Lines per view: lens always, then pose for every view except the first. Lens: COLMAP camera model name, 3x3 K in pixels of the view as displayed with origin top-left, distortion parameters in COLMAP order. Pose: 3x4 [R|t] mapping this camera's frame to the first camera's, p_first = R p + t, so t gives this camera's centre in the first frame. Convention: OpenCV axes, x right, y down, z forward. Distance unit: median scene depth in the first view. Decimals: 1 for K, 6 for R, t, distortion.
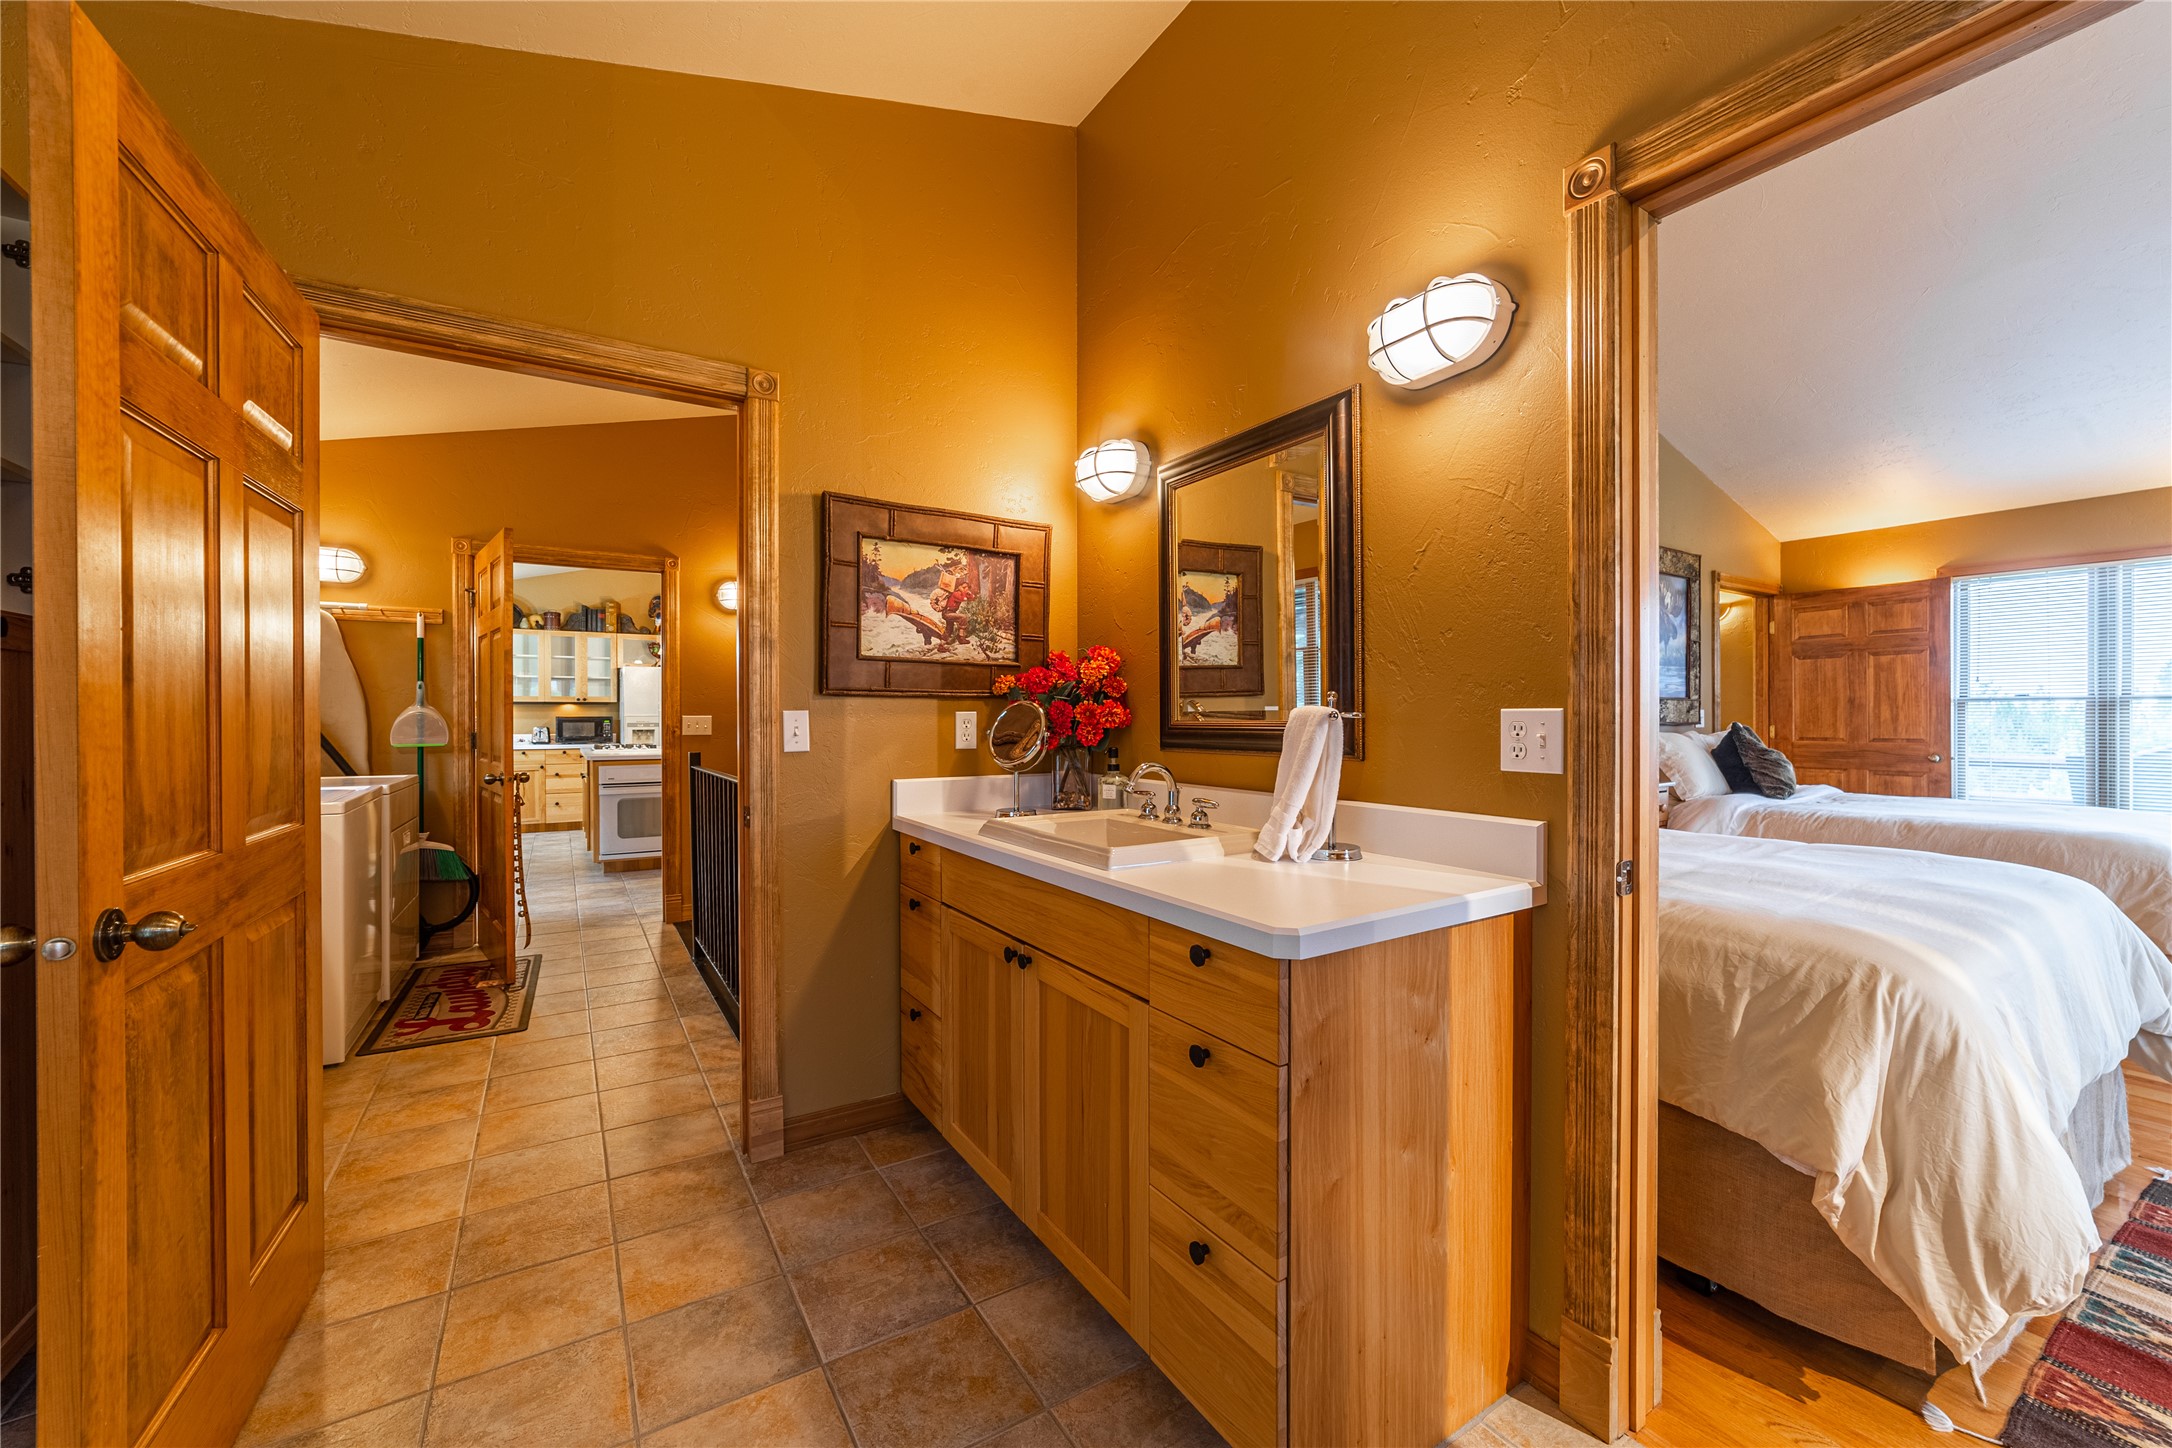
lens RADIAL K [[850.7, 0, 1082.4], [0, 850.7, 718.0], [0, 0, 1]] dist [-0.019104, 0.007923]
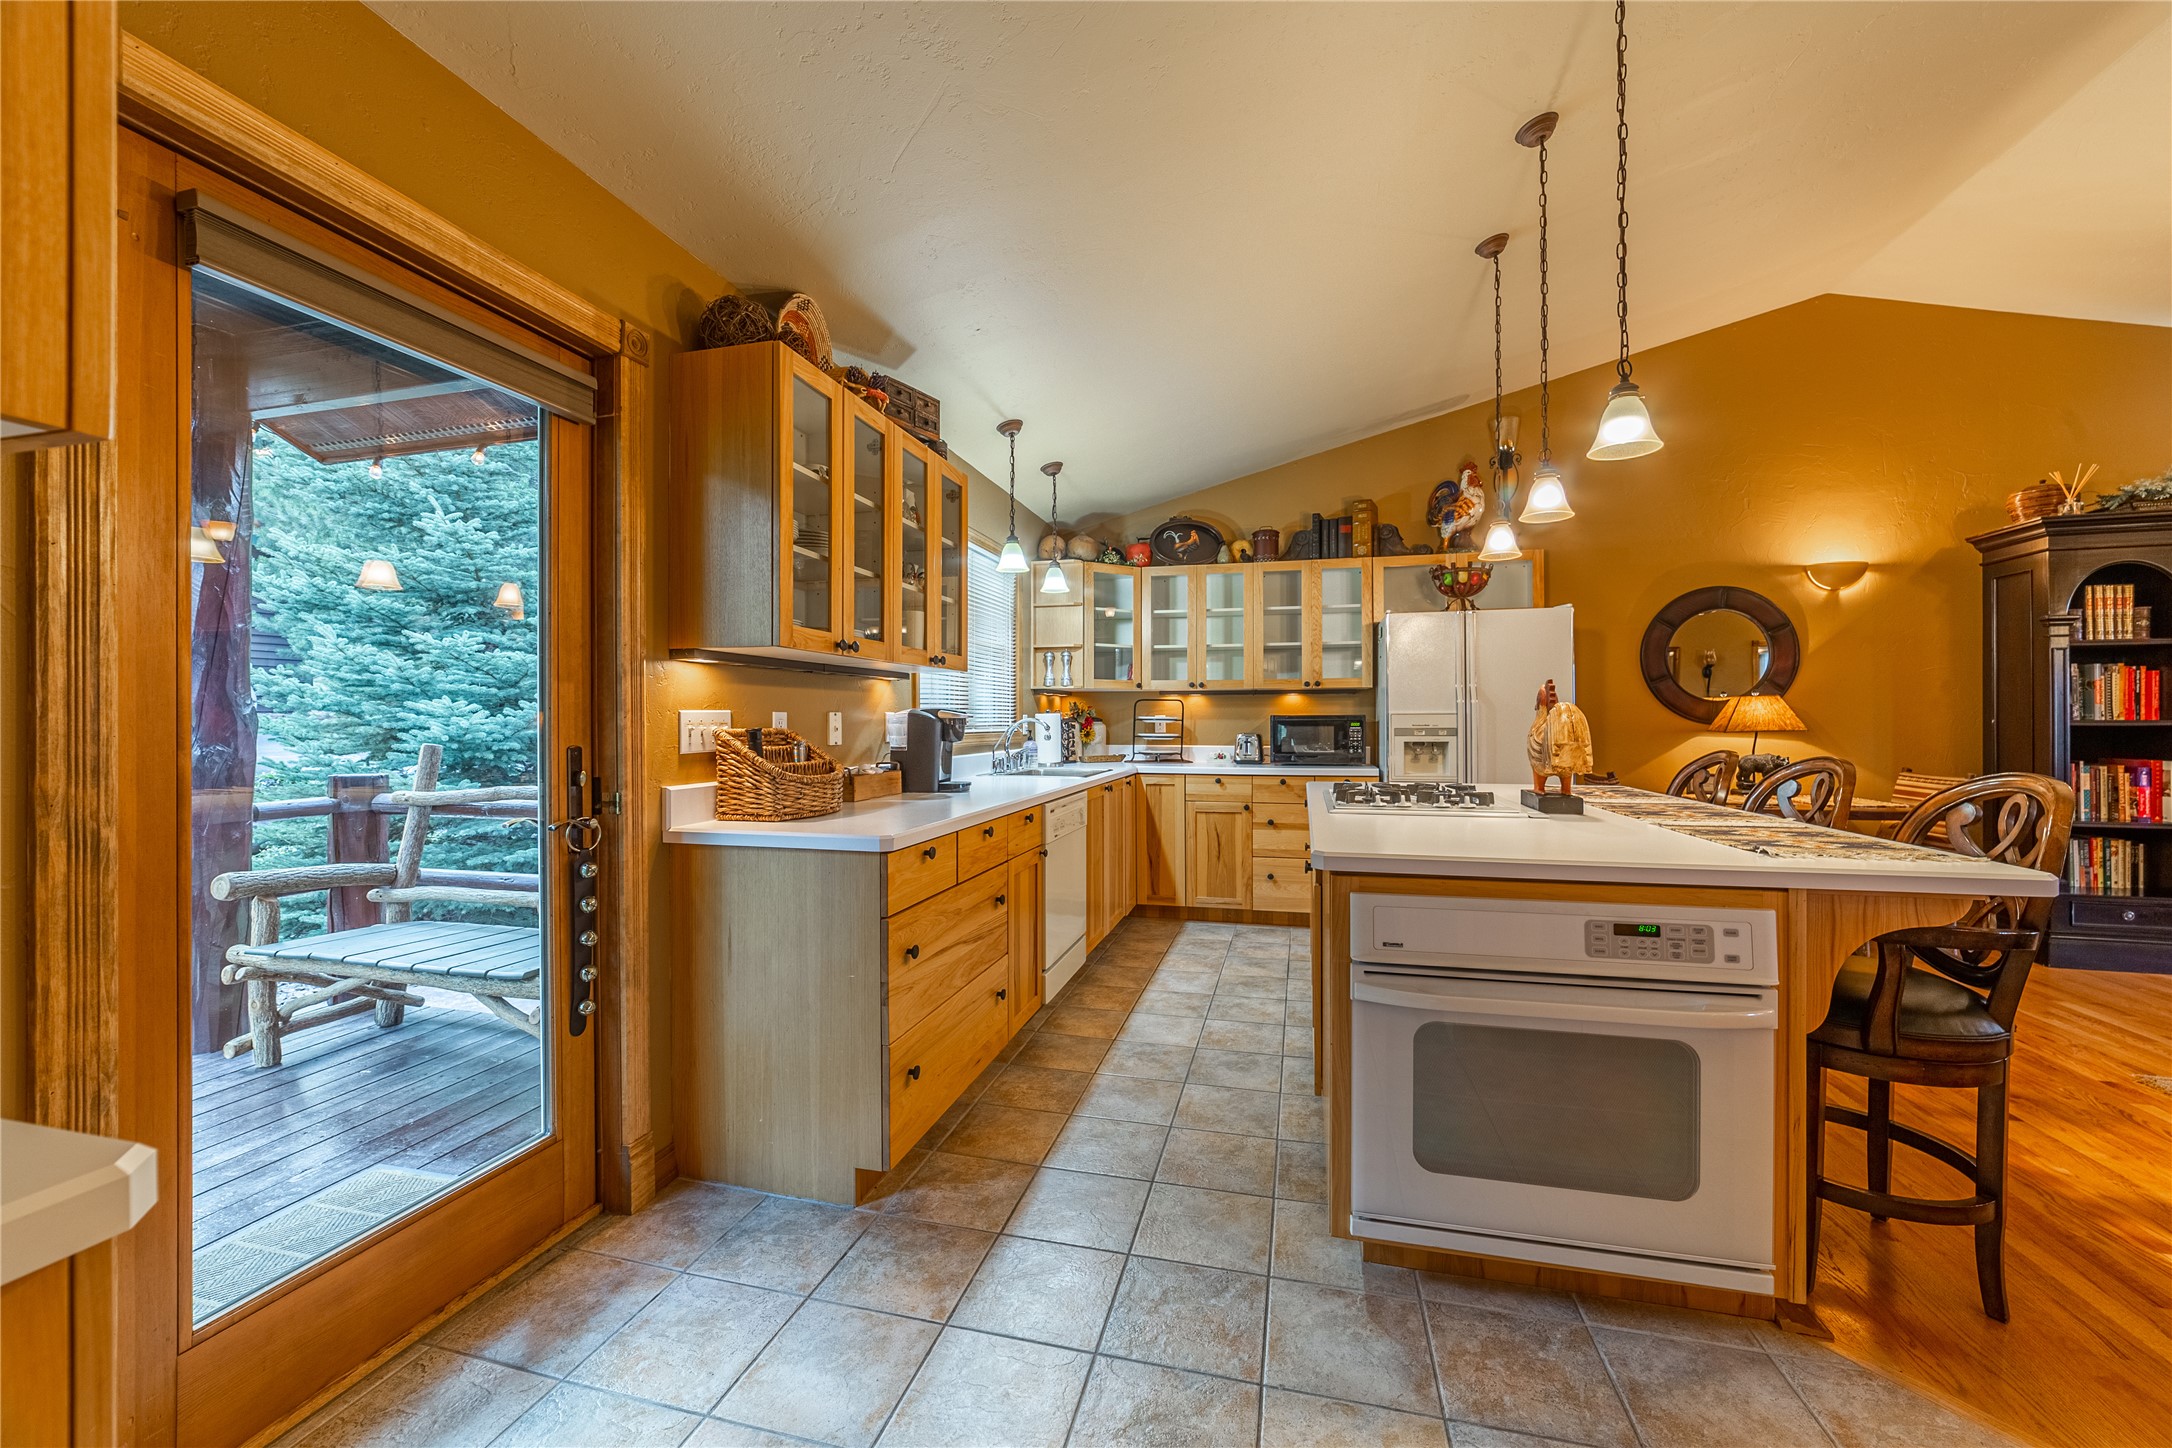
lens RADIAL K [[850.7, 0, 1082.4], [0, 850.7, 718.0], [0, 0, 1]] dist [-0.019104, 0.007923]
pose [[0.689790, 0.000704, -0.724009, -0.298149], [-0.001497, 0.999999, -0.000454, 0.000501], [0.724008, 0.001397, 0.689790, 0.515328]]
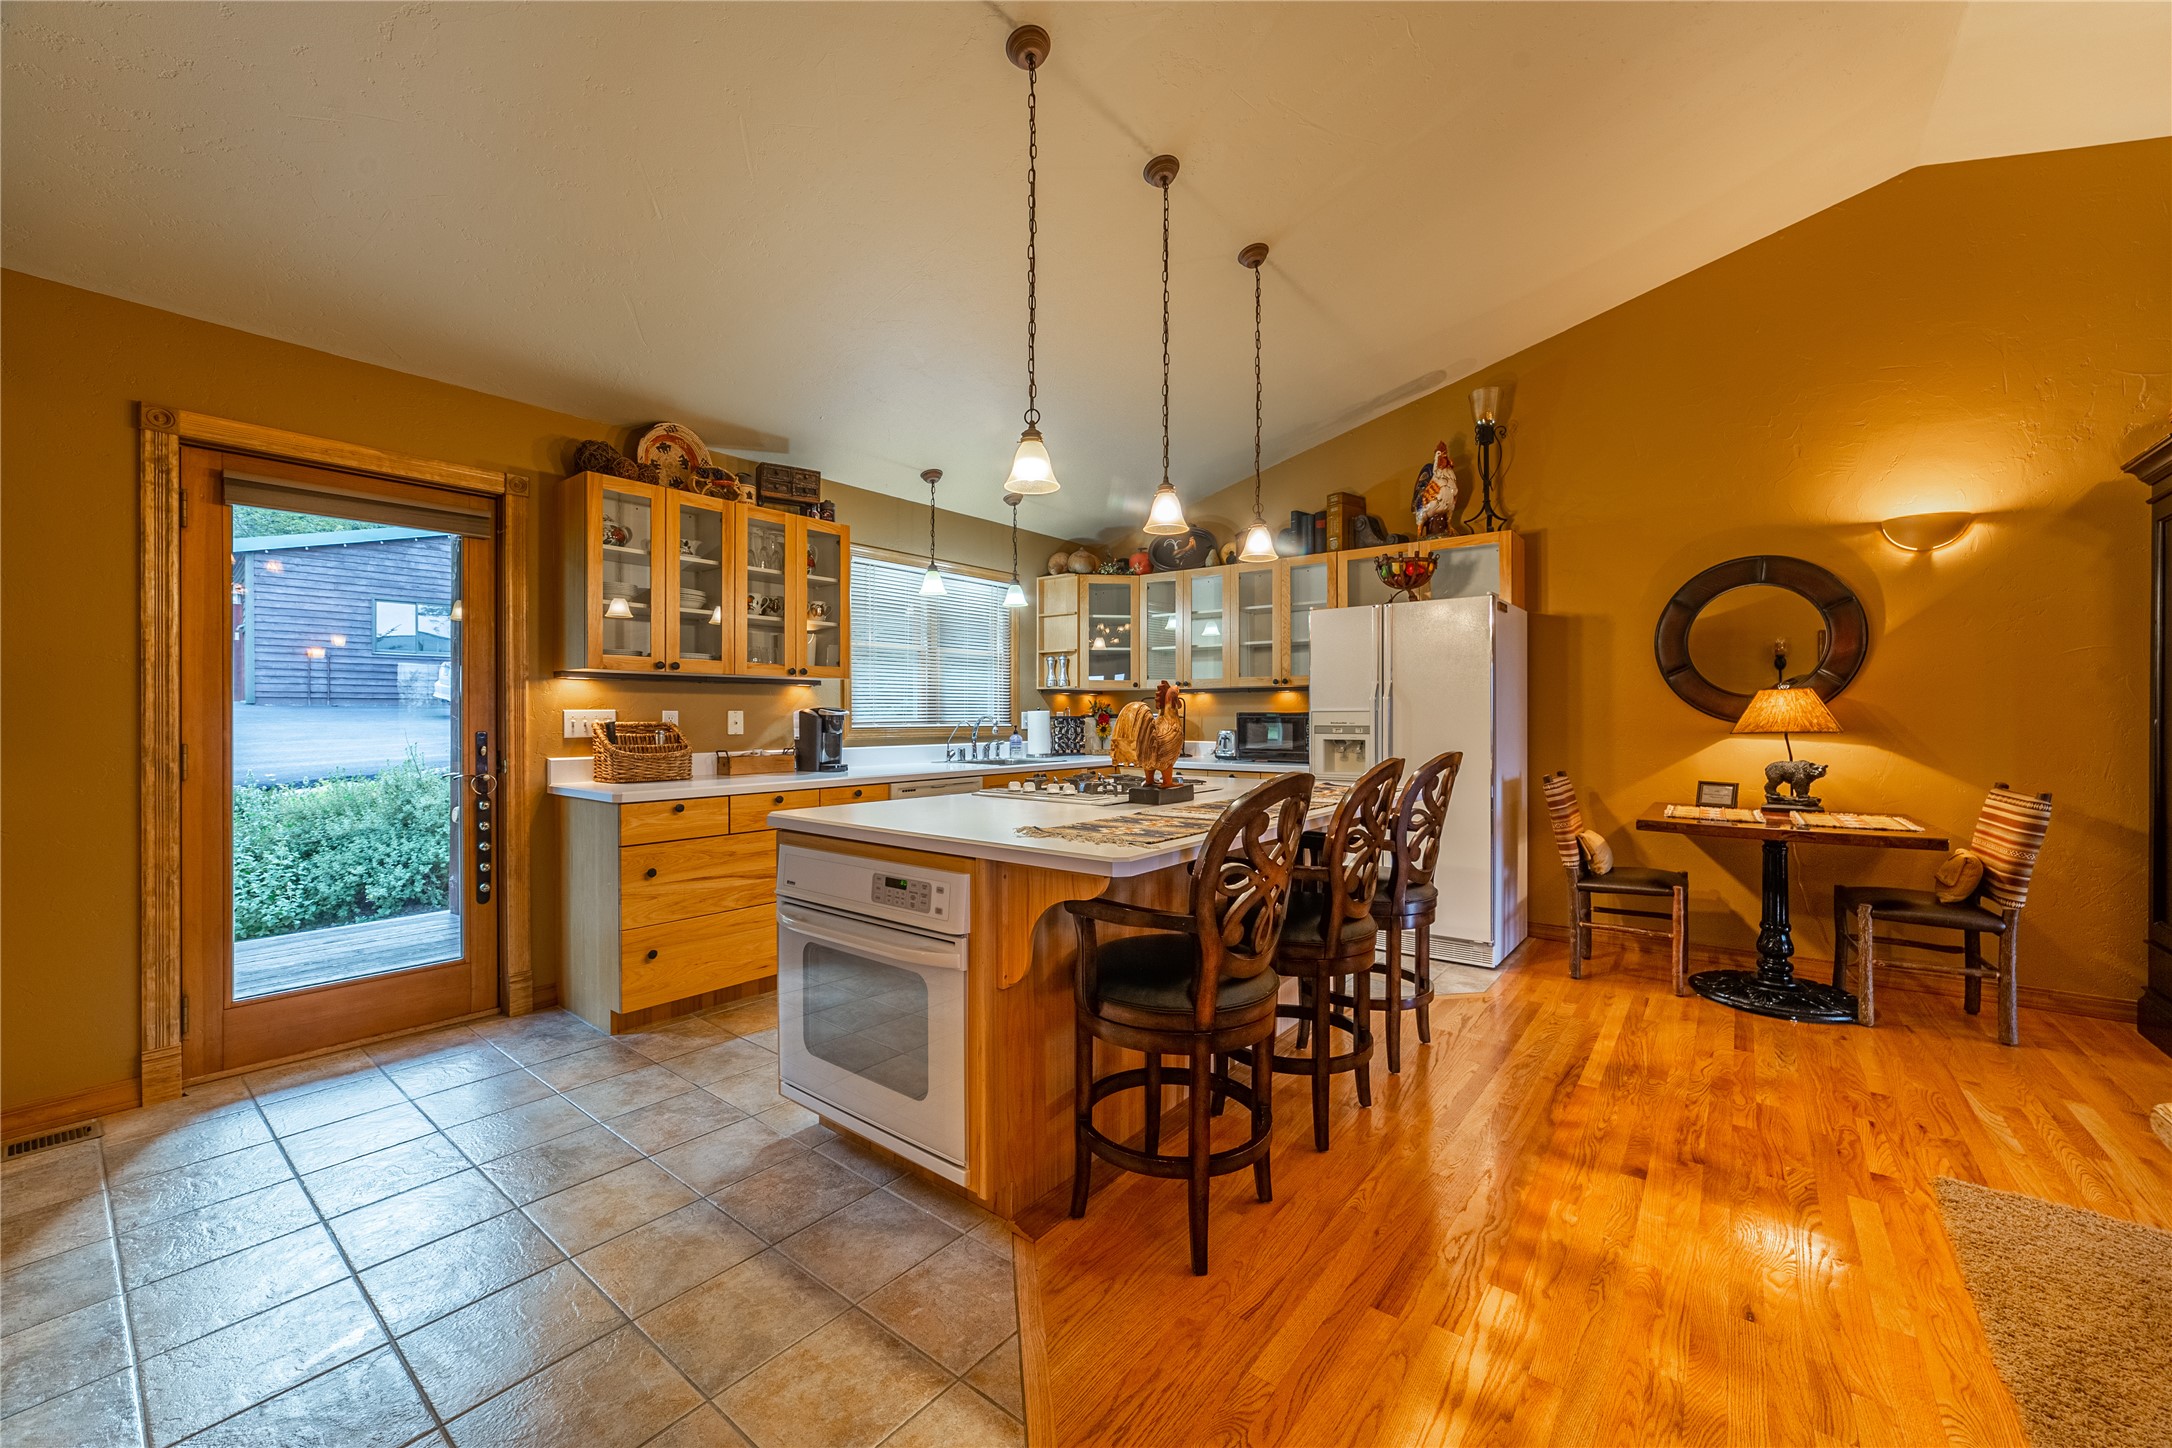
lens RADIAL K [[850.7, 0, 1082.4], [0, 850.7, 718.0], [0, 0, 1]] dist [-0.019104, 0.007923]
pose [[0.334126, 0.006301, -0.942507, -0.115849], [-0.002920, 0.999980, 0.005650, -0.000896], [0.942524, 0.000864, 0.334137, 0.692763]]
